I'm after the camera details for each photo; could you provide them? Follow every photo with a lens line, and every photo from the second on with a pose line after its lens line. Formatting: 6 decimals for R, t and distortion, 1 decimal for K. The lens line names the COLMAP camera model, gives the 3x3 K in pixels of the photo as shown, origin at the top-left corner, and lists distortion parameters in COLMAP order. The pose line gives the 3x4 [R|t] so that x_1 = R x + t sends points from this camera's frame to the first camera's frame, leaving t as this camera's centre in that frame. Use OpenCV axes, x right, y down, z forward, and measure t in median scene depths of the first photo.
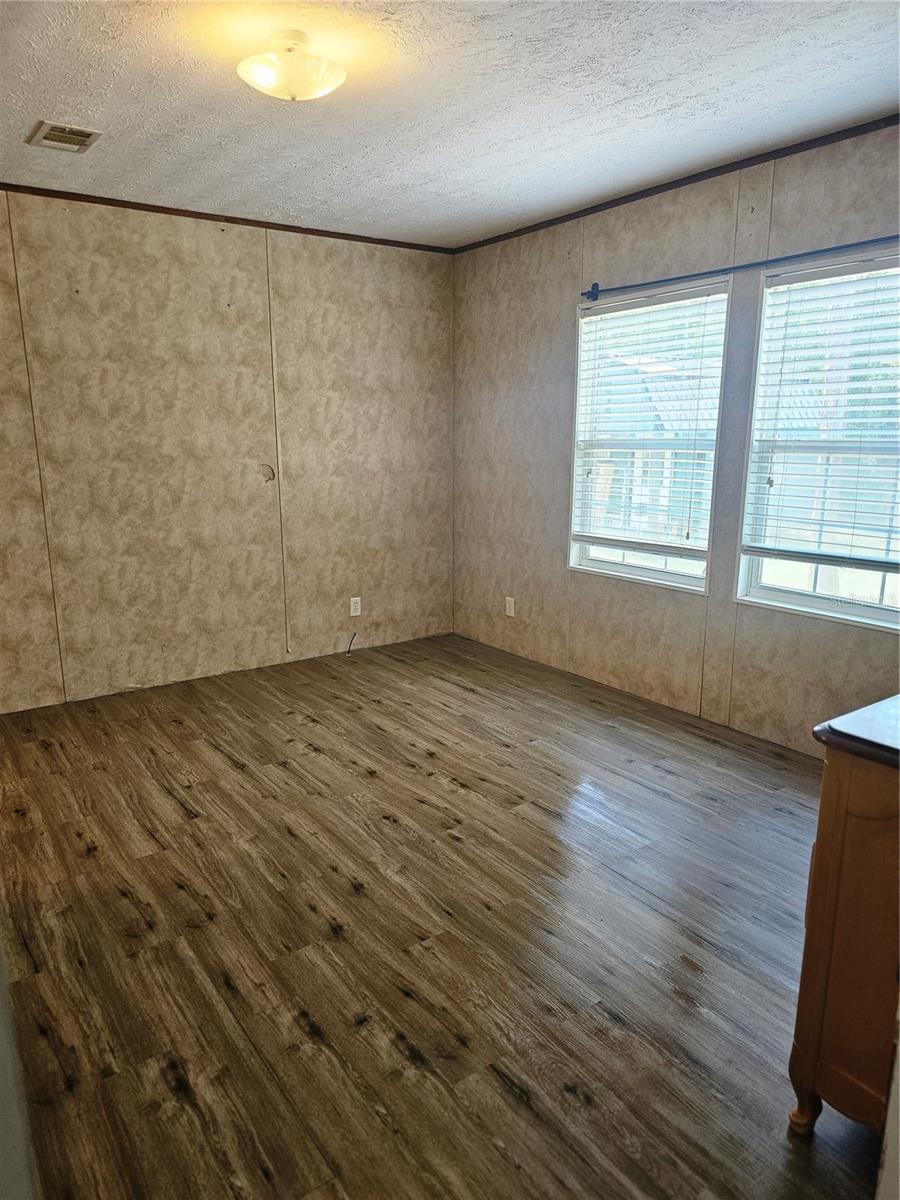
lens RADIAL K [[810.2, 0, 441.4], [0, 810.2, 601.3], [0, 0, 1]] dist [0.055293, -0.057556]
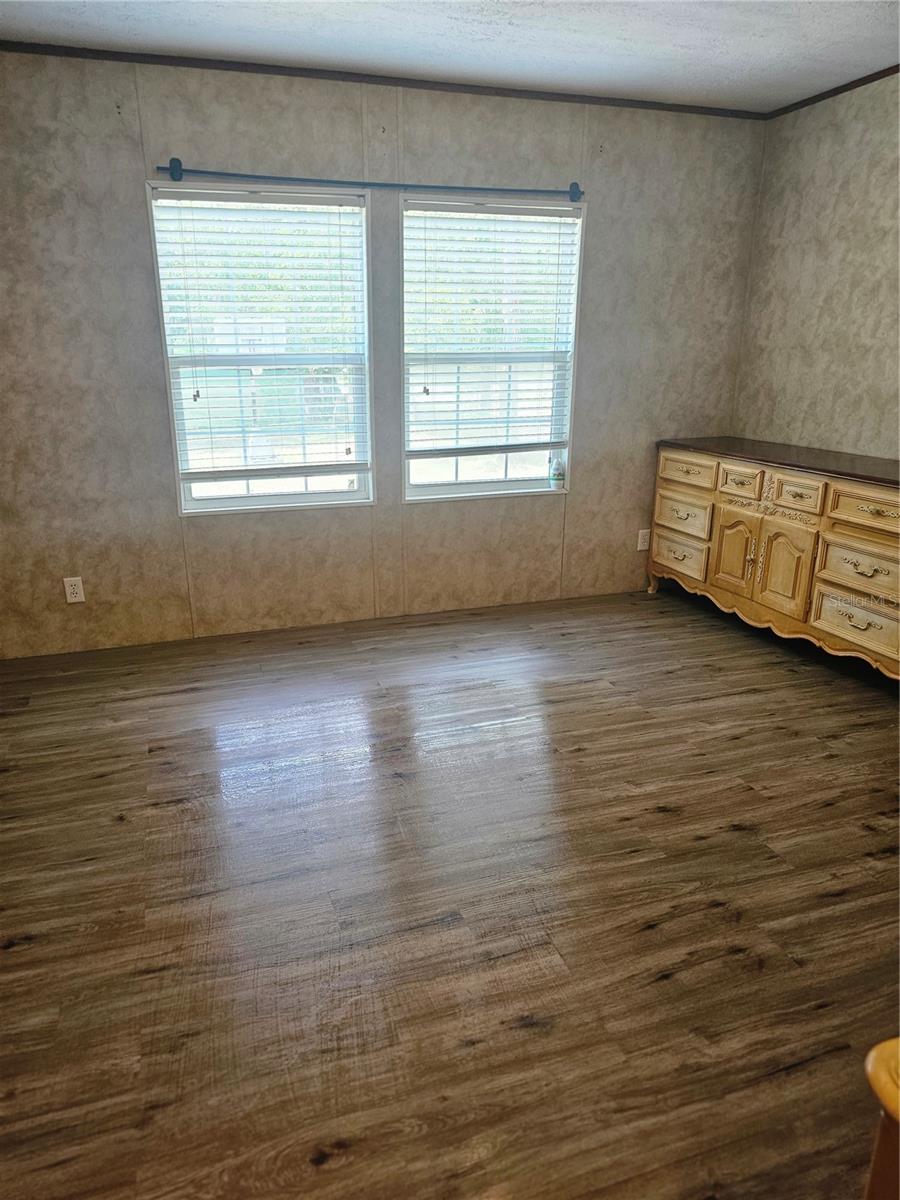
lens RADIAL K [[810.2, 0, 443.8], [0, 810.2, 601.1], [0, 0, 1]] dist [0.055293, -0.057556]
pose [[0.285872, -0.282211, 0.915770, -0.696670], [0.206511, 0.951339, 0.228707, -0.117228], [-0.935751, 0.123735, 0.330241, 0.614790]]
